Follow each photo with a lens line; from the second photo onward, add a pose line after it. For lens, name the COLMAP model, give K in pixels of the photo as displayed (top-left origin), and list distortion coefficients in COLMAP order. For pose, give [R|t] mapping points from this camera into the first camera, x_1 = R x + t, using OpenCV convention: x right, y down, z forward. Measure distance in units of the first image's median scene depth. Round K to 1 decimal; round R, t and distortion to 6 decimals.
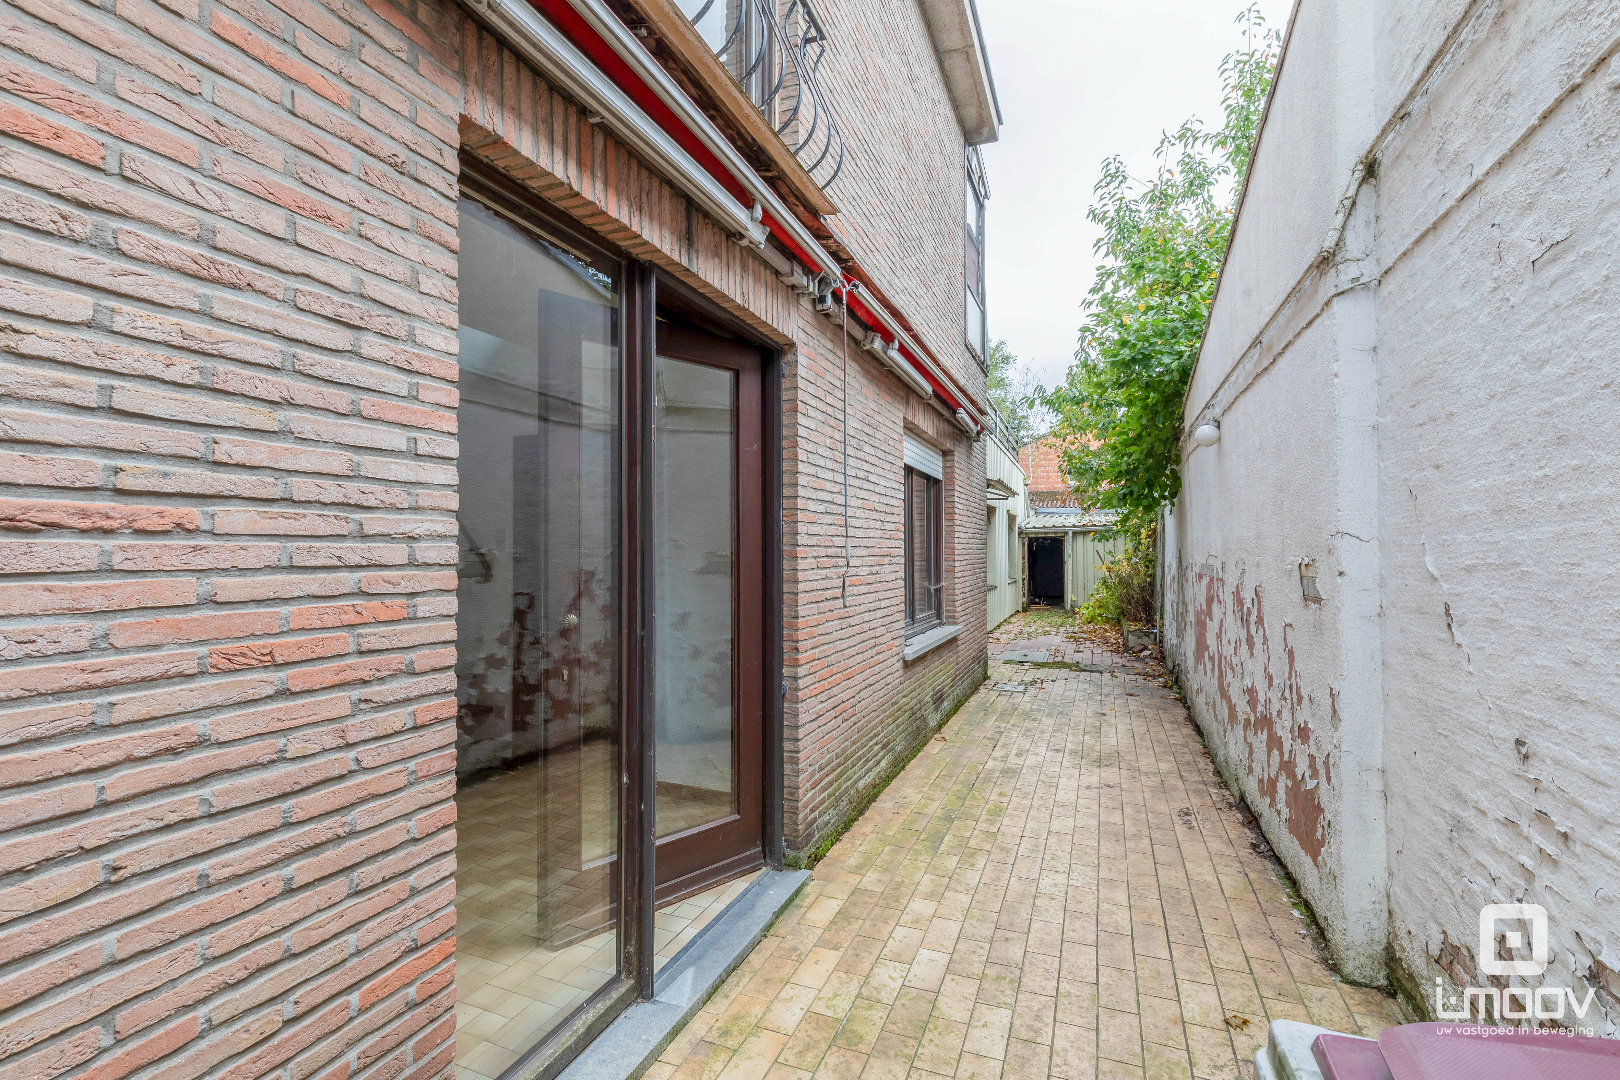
lens RADIAL K [[717.0, 0, 807.3], [0, 717.0, 547.1], [0, 0, 1]] dist [0.007666, -0.001022]
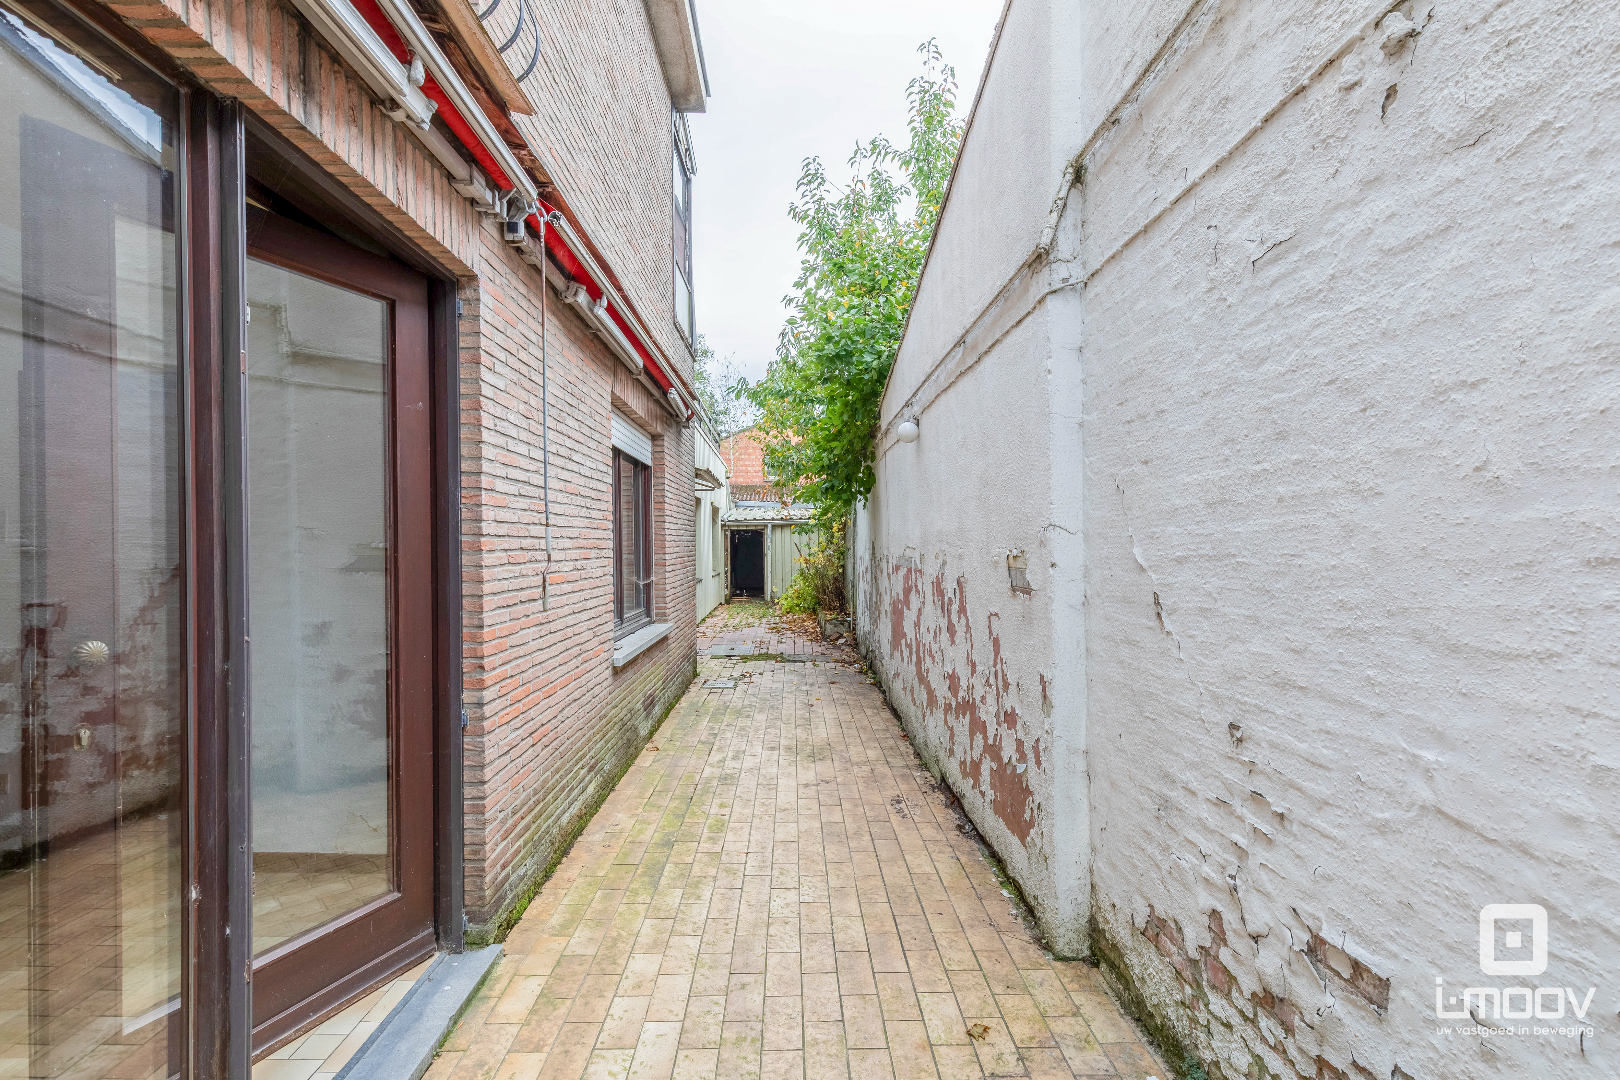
lens RADIAL K [[717.0, 0, 780.7], [0, 717.0, 556.9], [0, 0, 1]] dist [0.007666, -0.001022]
pose [[0.927935, -0.005853, 0.372697, -0.003316], [-0.003096, 0.999721, 0.023407, 0.002009], [-0.372730, -0.022874, 0.927658, 0.165609]]
